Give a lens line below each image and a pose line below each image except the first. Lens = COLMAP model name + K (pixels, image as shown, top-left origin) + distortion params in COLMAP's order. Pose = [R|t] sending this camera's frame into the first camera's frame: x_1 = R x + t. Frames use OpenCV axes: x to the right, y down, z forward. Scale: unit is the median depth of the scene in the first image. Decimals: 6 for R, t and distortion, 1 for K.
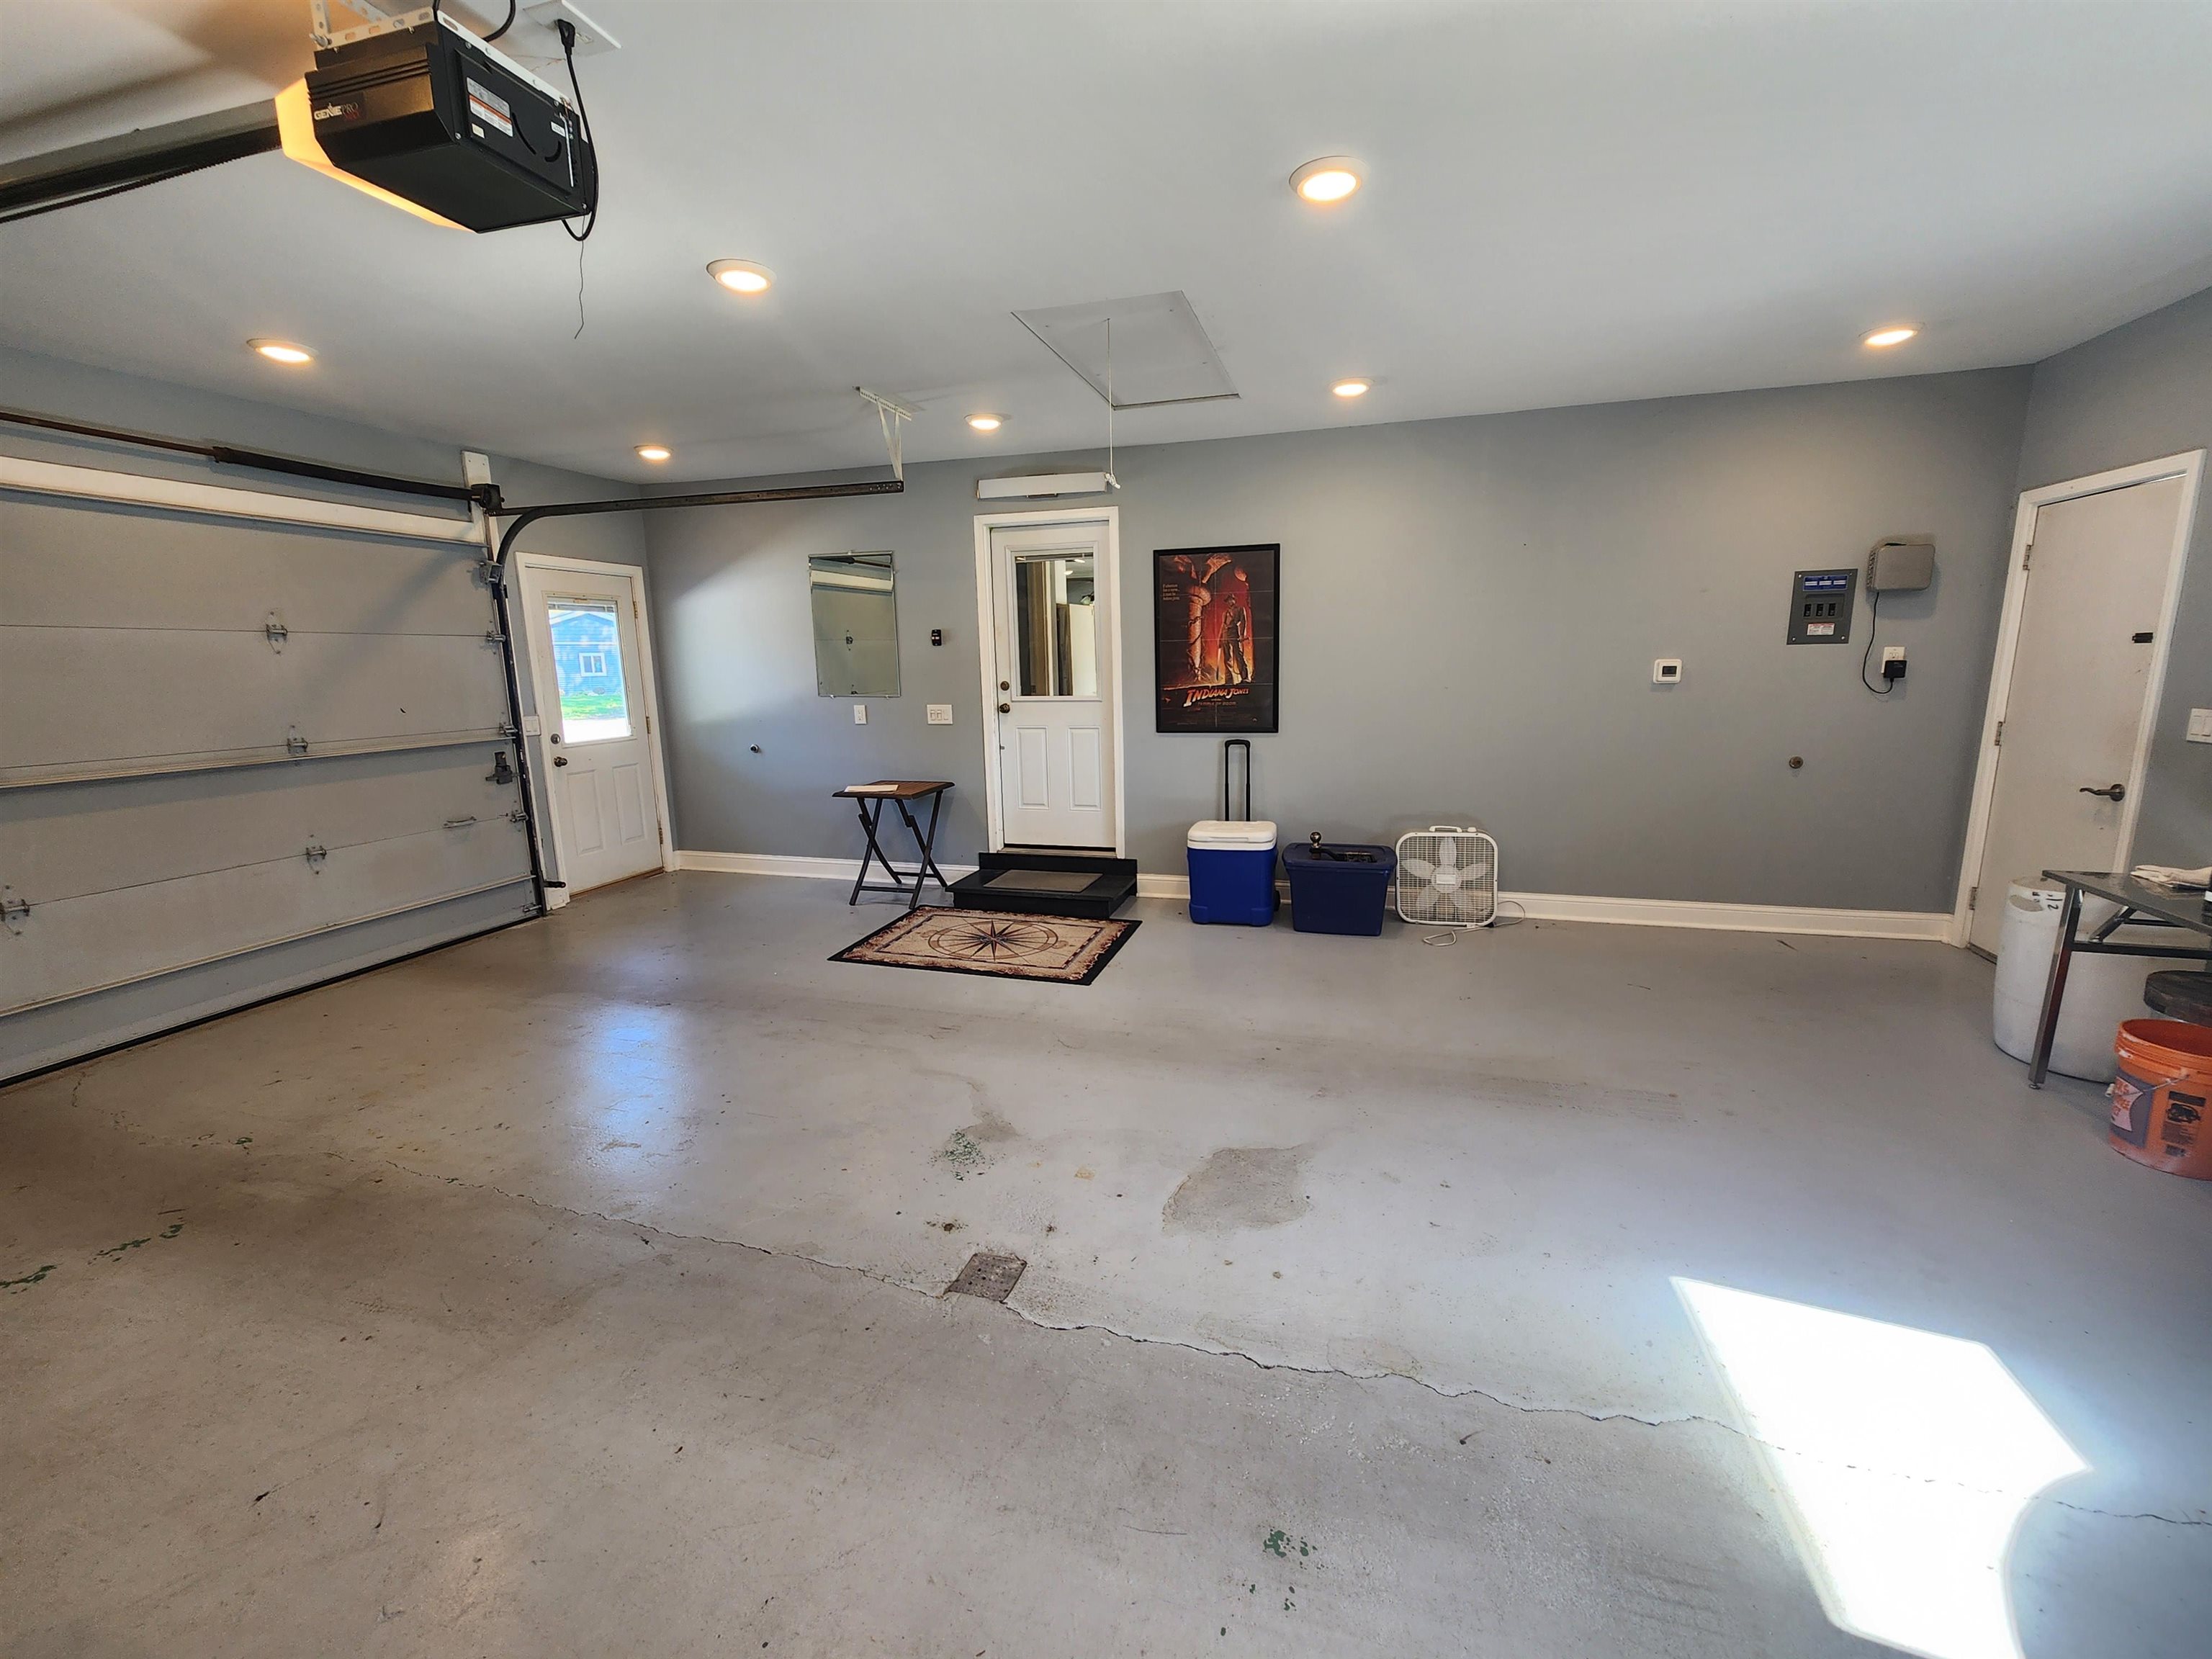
lens RADIAL K [[892.2, 0, 1094.4], [0, 892.2, 823.9], [0, 0, 1]] dist [0.000143, -0.000015]
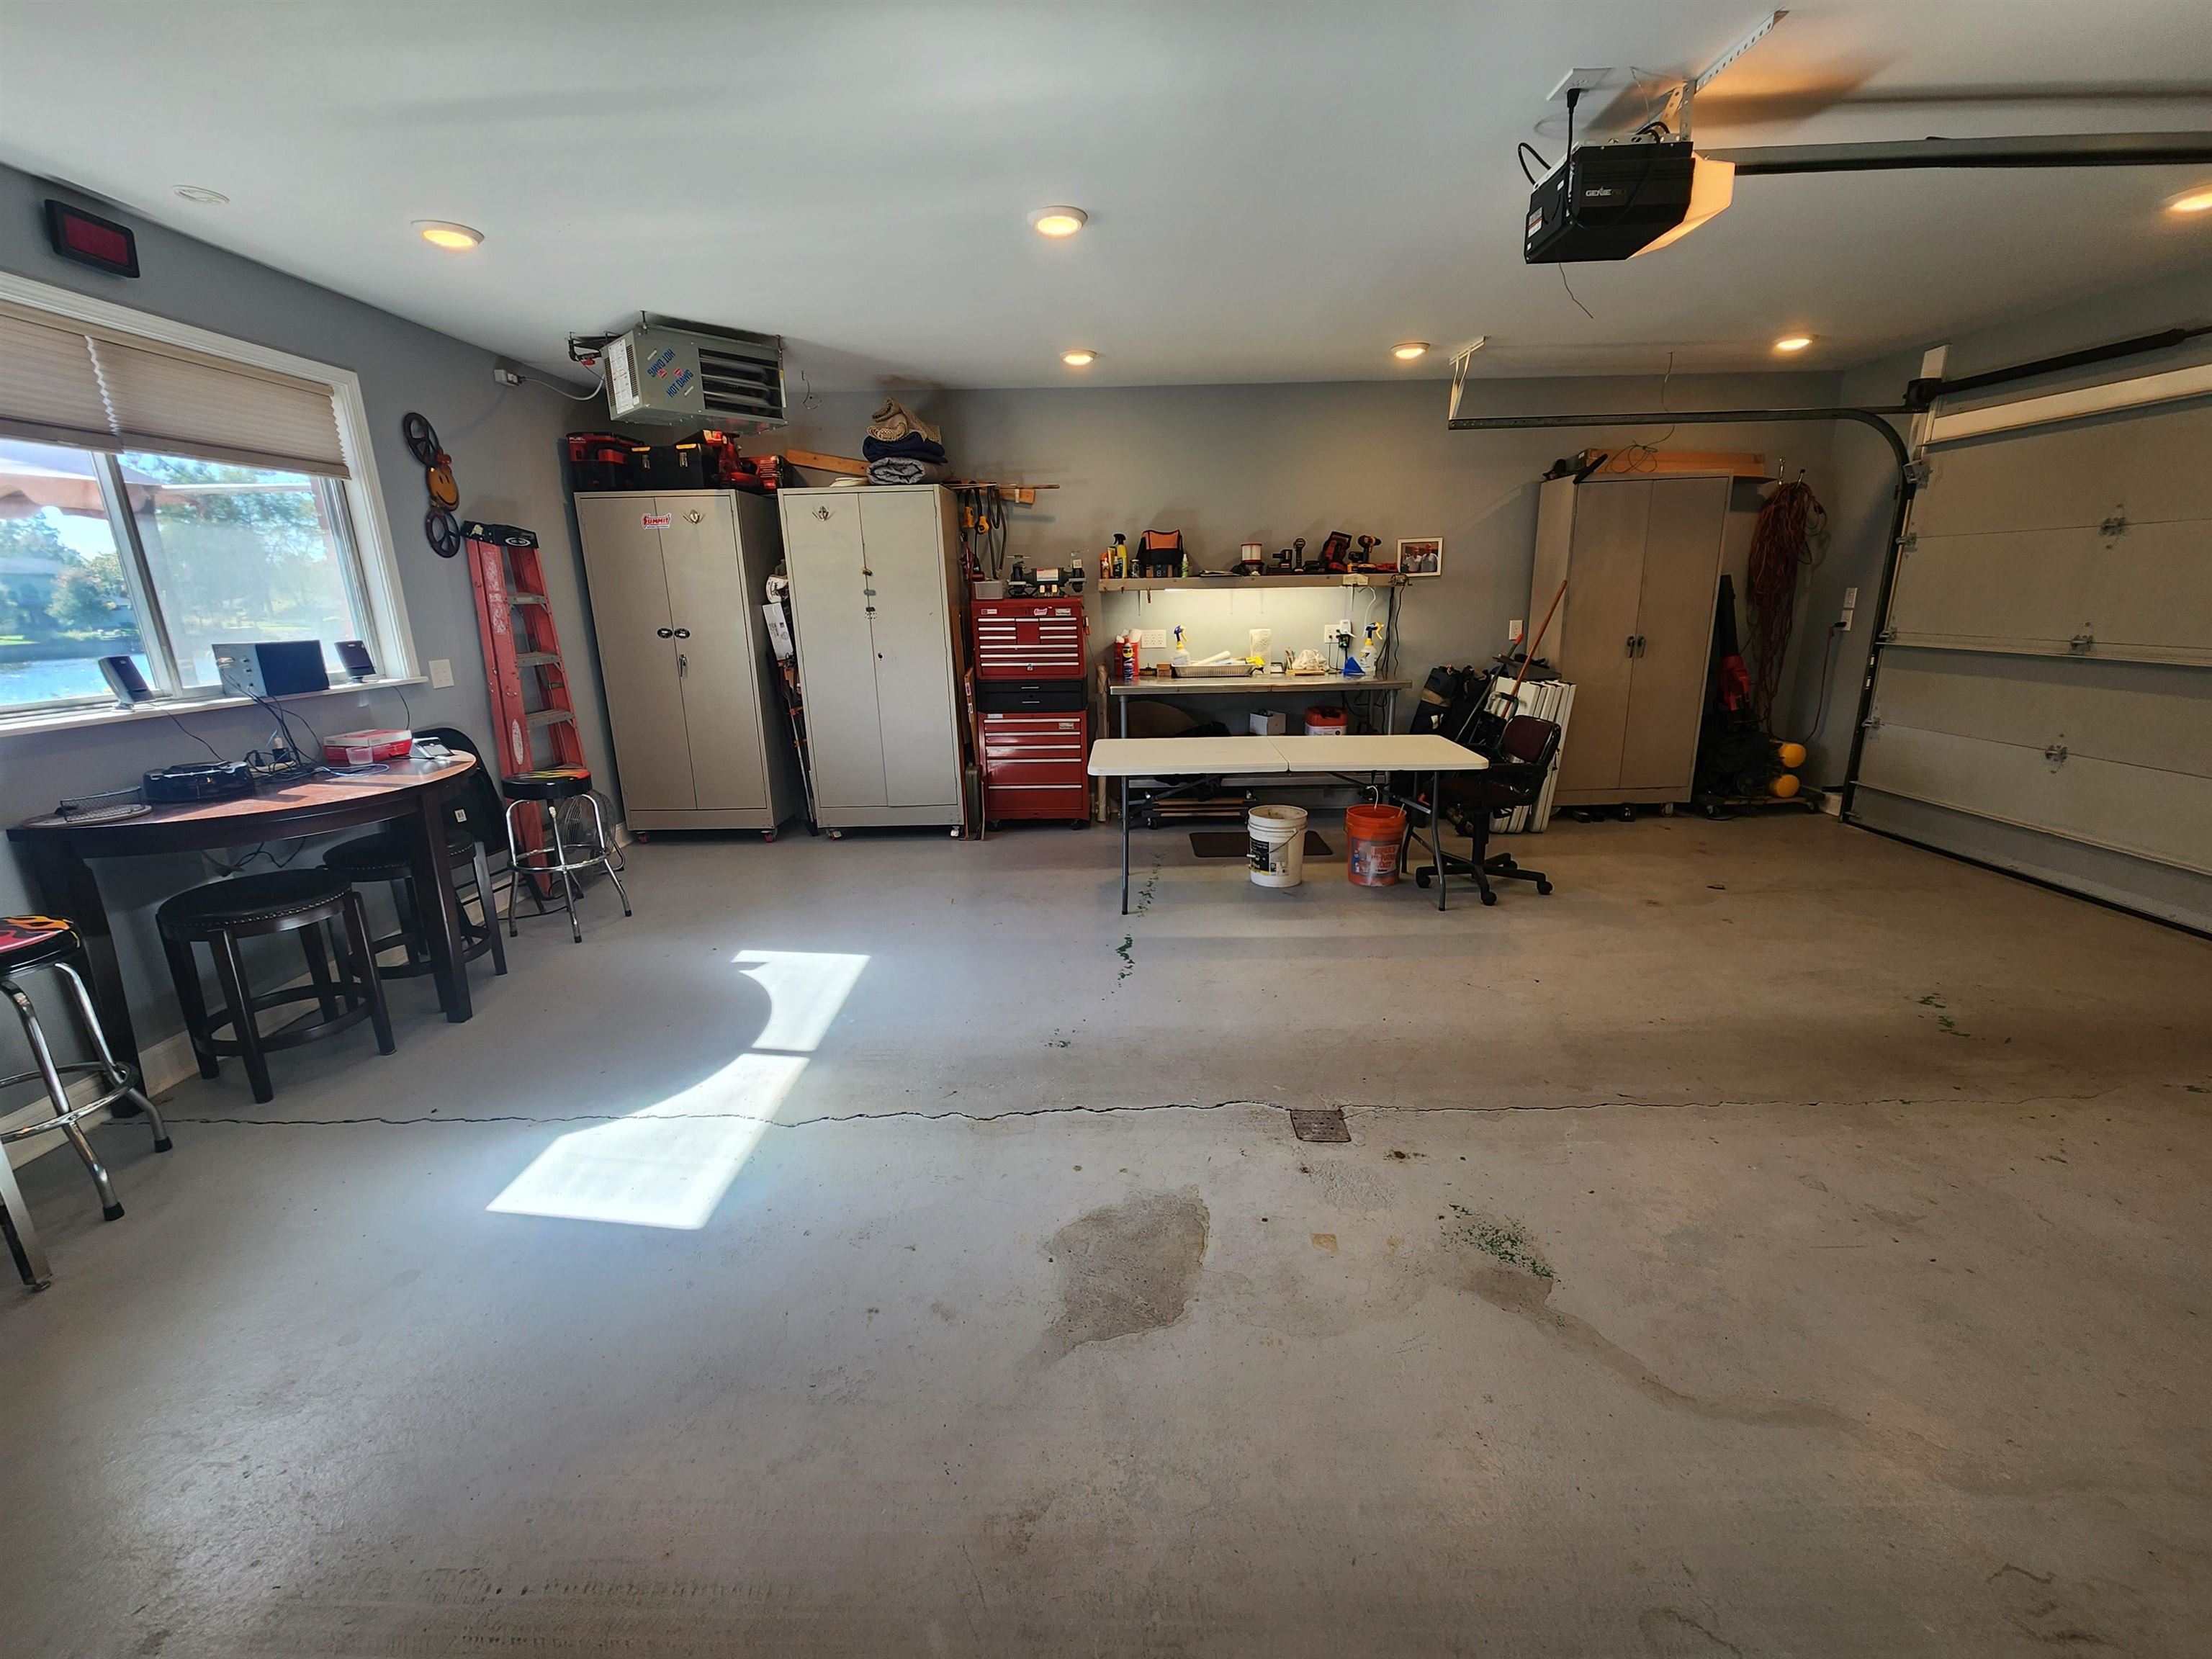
lens RADIAL K [[892.2, 0, 1094.4], [0, 892.2, 823.9], [0, 0, 1]] dist [0.000143, -0.000015]
pose [[-0.958964, 0.105601, -0.263129, 0.372107], [-0.015048, 0.907787, 0.419162, -0.285883], [0.283129, 0.405921, -0.868945, 1.552833]]
